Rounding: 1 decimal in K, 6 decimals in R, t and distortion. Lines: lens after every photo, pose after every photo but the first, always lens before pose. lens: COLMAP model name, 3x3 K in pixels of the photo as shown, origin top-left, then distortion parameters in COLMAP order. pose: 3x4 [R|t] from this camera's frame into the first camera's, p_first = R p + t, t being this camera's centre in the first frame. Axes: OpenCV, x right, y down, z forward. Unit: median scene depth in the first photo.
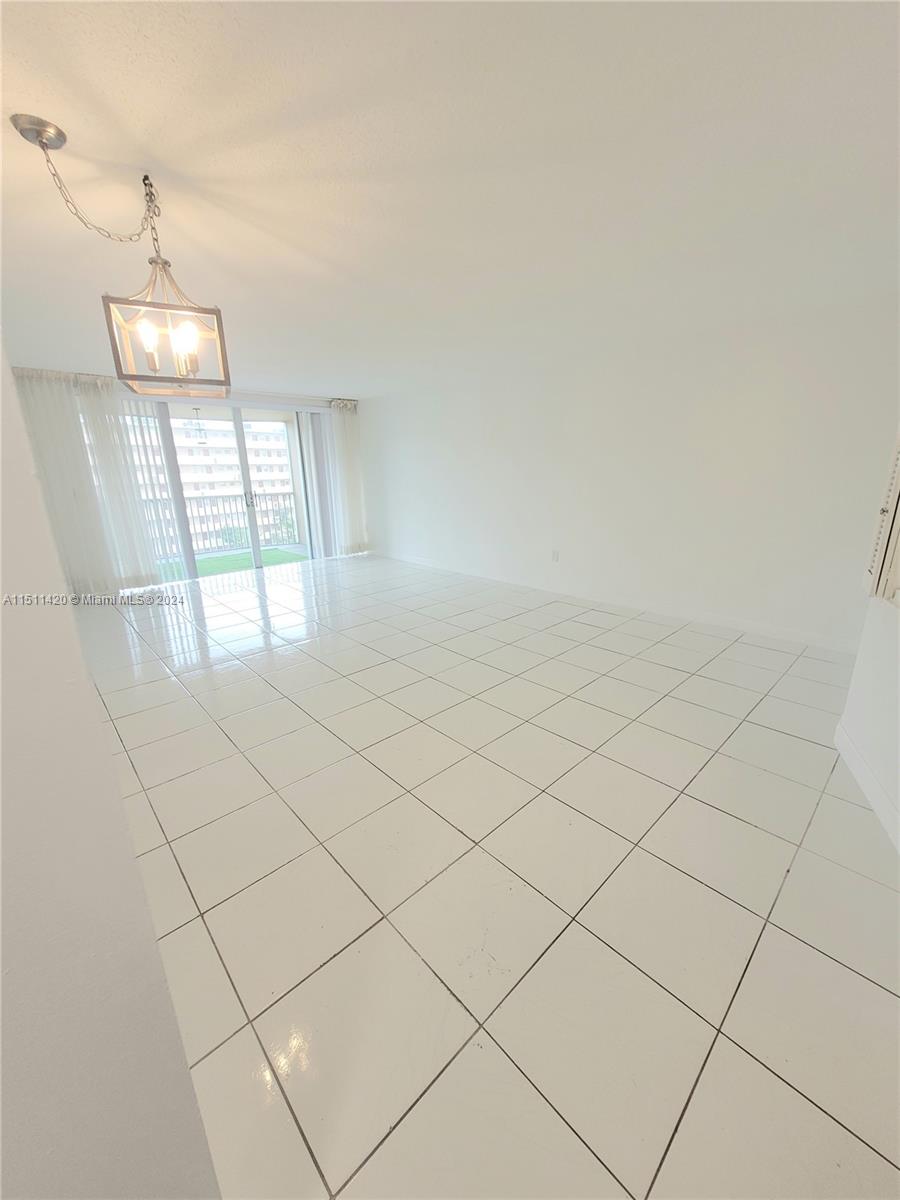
lens RADIAL K [[472.5, 0, 447.3], [0, 472.5, 598.4], [0, 0, 1]] dist [0.007884, -0.001079]
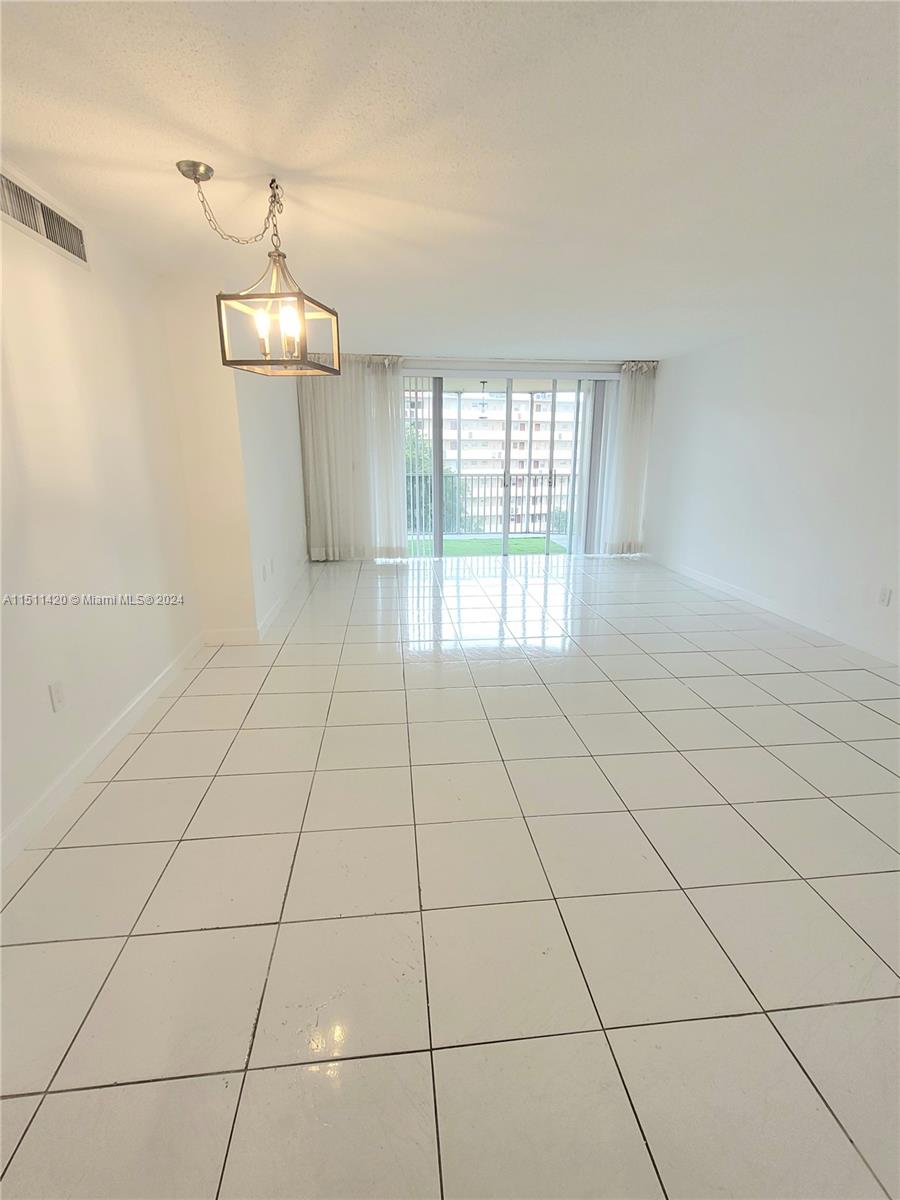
lens RADIAL K [[576.2, 0, 449.6], [0, 576.2, 598.6], [0, 0, 1]] dist [-0.002588, -0.001304]
pose [[0.797709, 0.173498, -0.577546, 0.188709], [-0.179159, 0.982661, 0.047741, -0.020632], [0.575815, 0.065389, 0.814961, 0.062971]]
